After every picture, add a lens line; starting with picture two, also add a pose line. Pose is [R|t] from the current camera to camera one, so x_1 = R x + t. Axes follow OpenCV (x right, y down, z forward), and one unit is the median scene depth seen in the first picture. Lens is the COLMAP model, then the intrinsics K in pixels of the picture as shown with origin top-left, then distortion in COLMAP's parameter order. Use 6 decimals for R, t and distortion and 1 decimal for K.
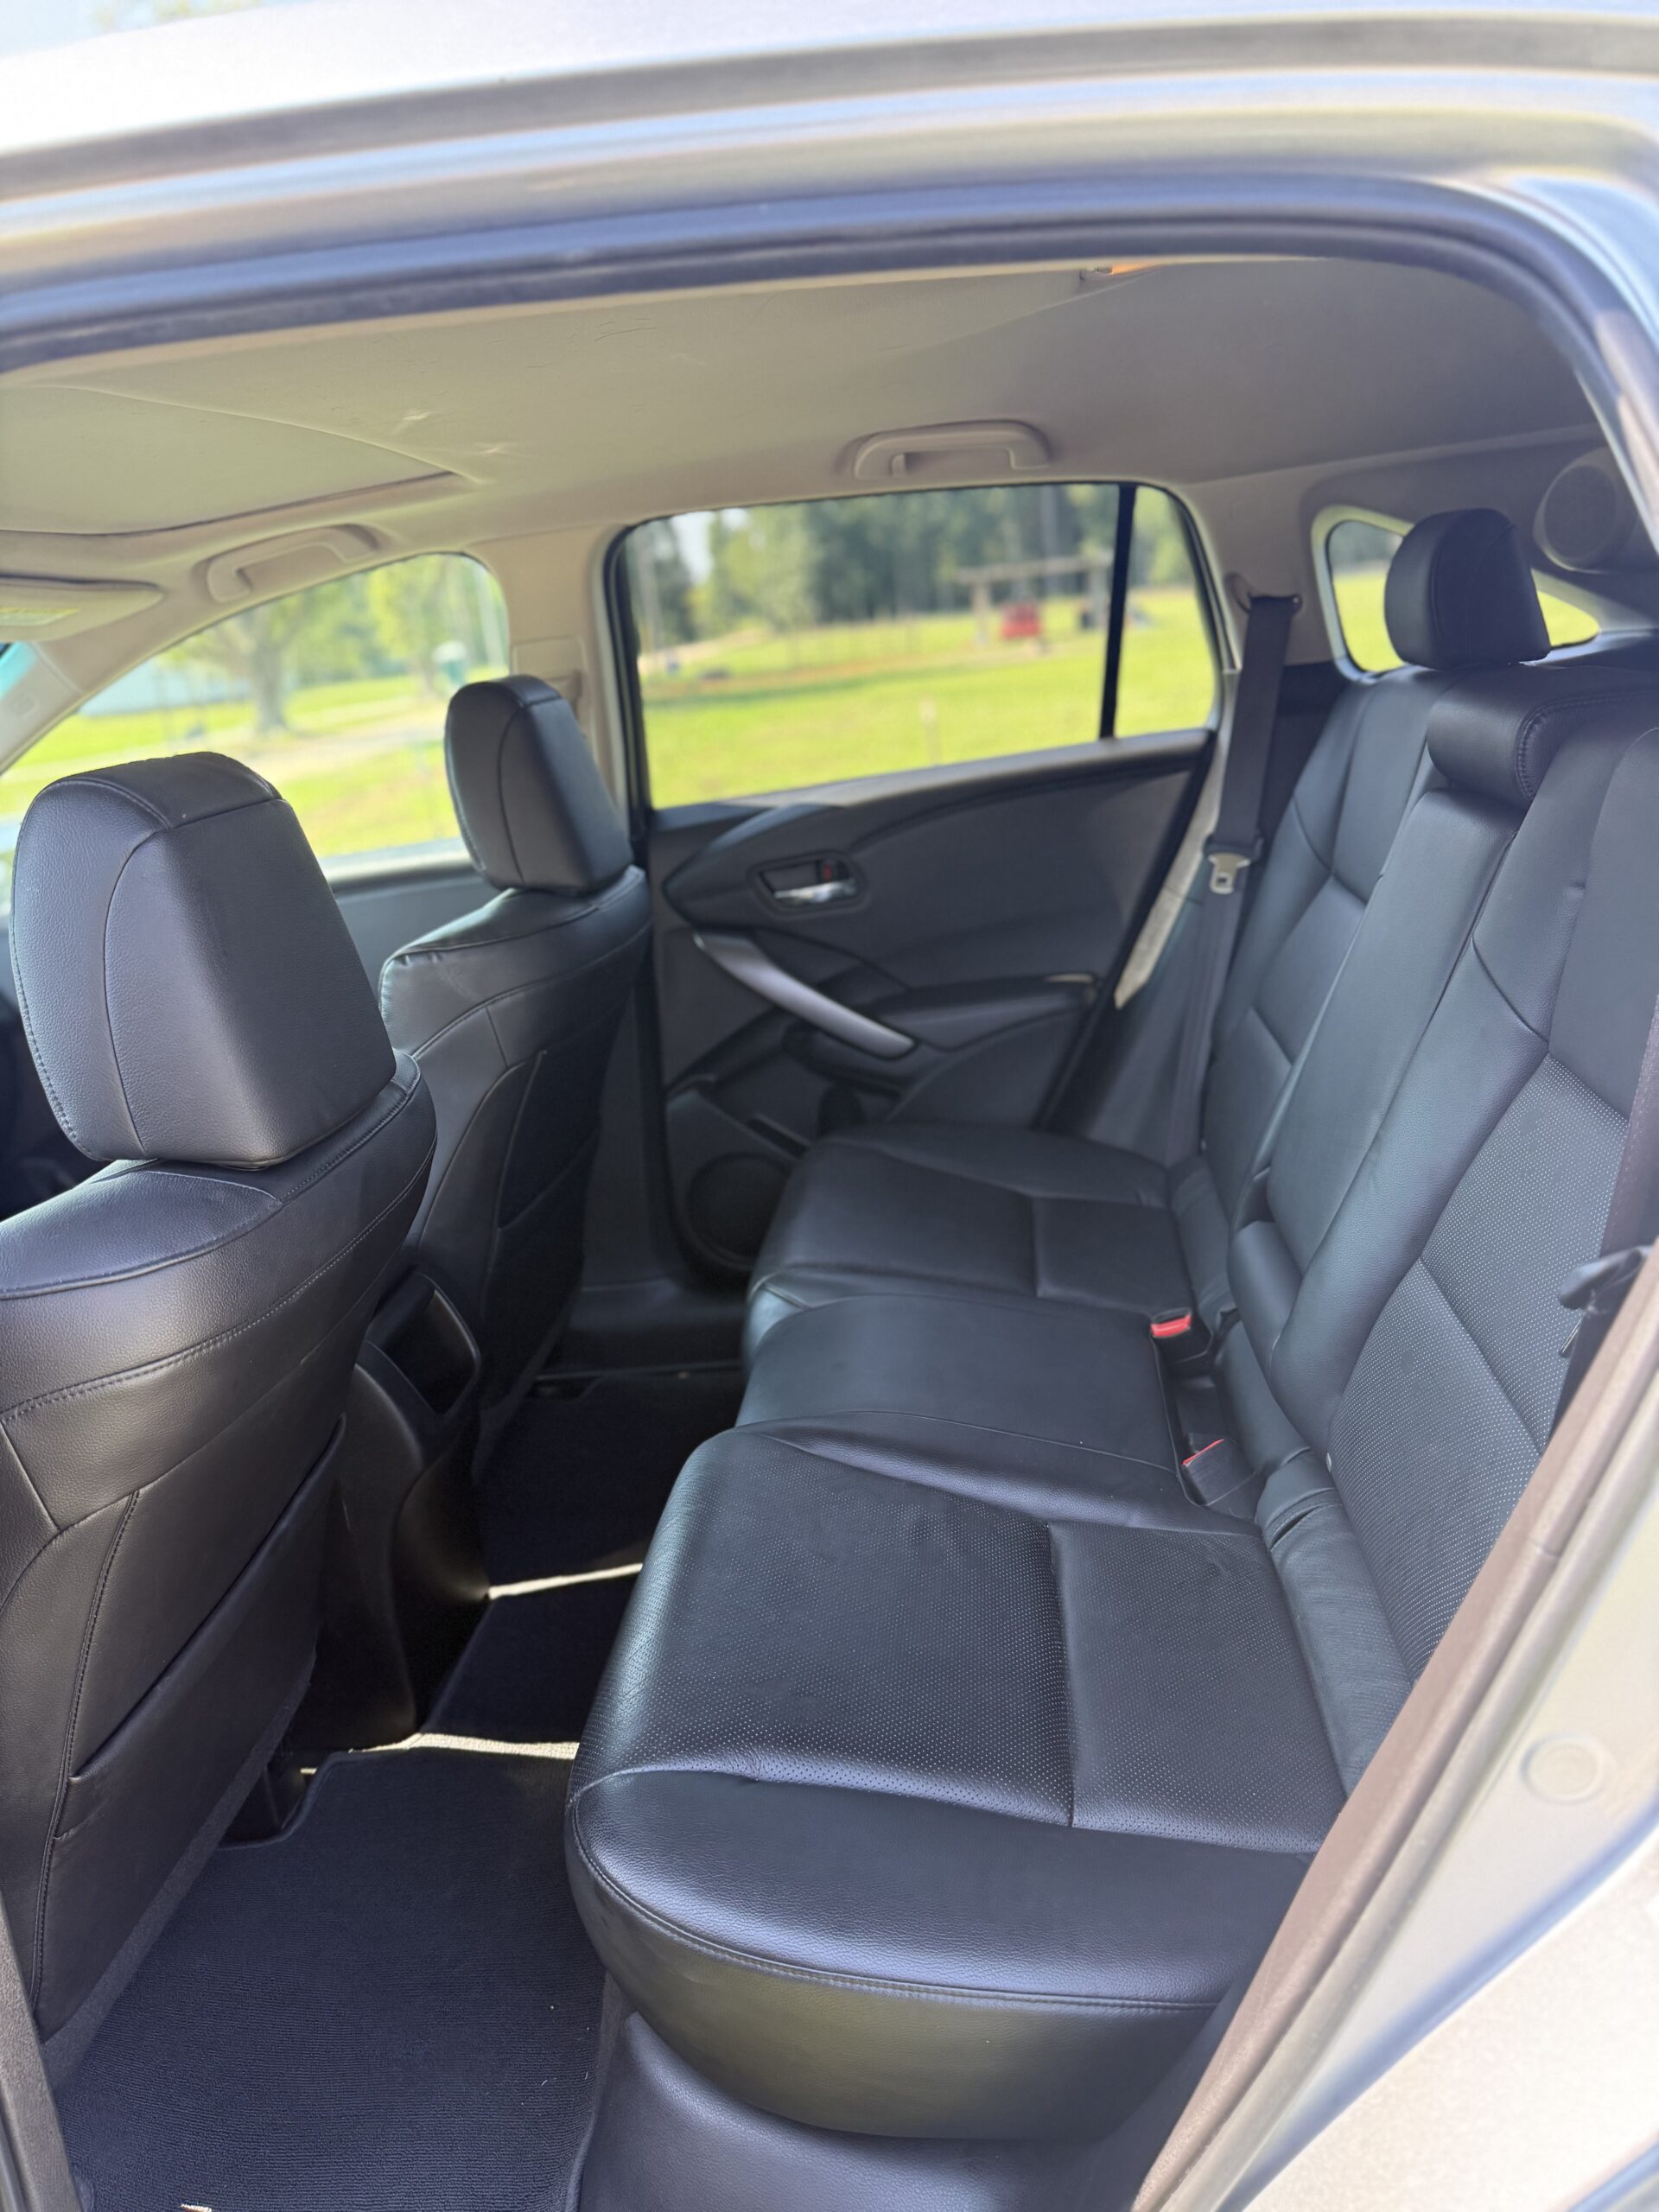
lens RADIAL K [[1535.4, 0, 829.8], [0, 1535.4, 1139.9], [0, 0, 1]] dist [0.072616, -0.126877]
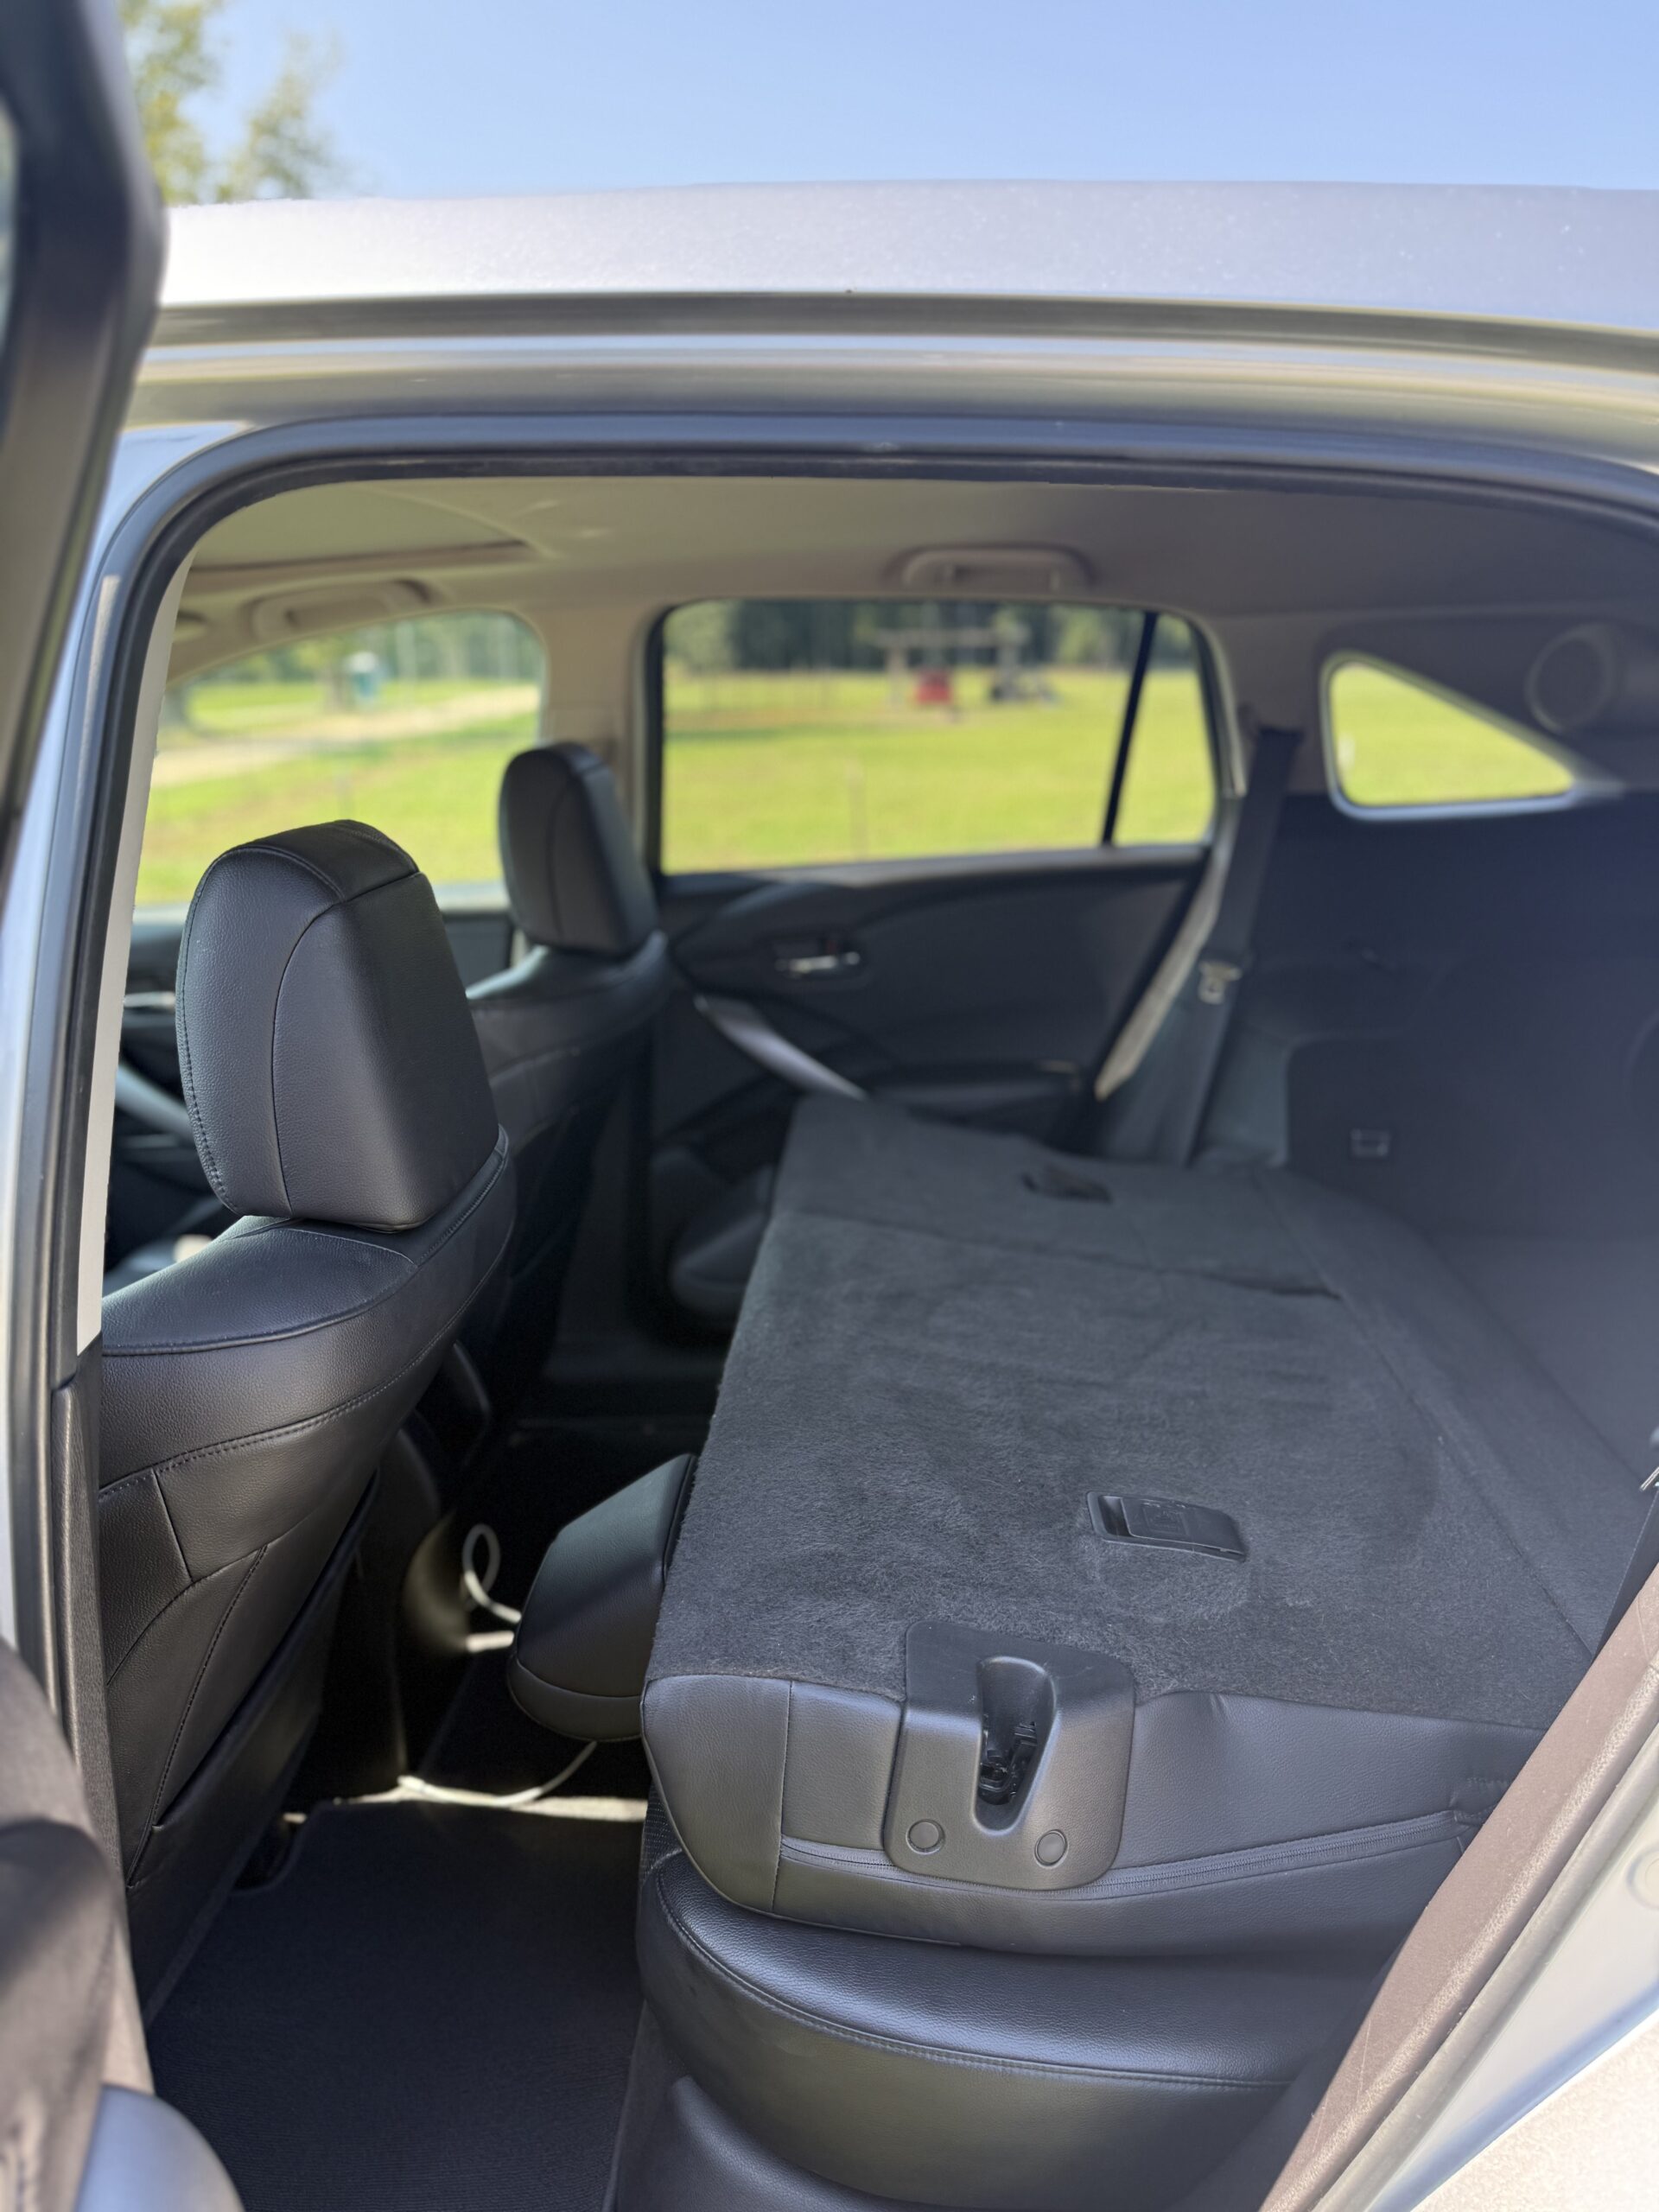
lens RADIAL K [[1533.5, 0, 830.5], [0, 1533.5, 1125.9], [0, 0, 1]] dist [0.067760, -0.135629]
pose [[0.994718, 0.070928, 0.074198, -0.158833], [-0.068020, 0.996840, -0.041017, -0.029011], [-0.076873, 0.035754, 0.996400, -0.045000]]
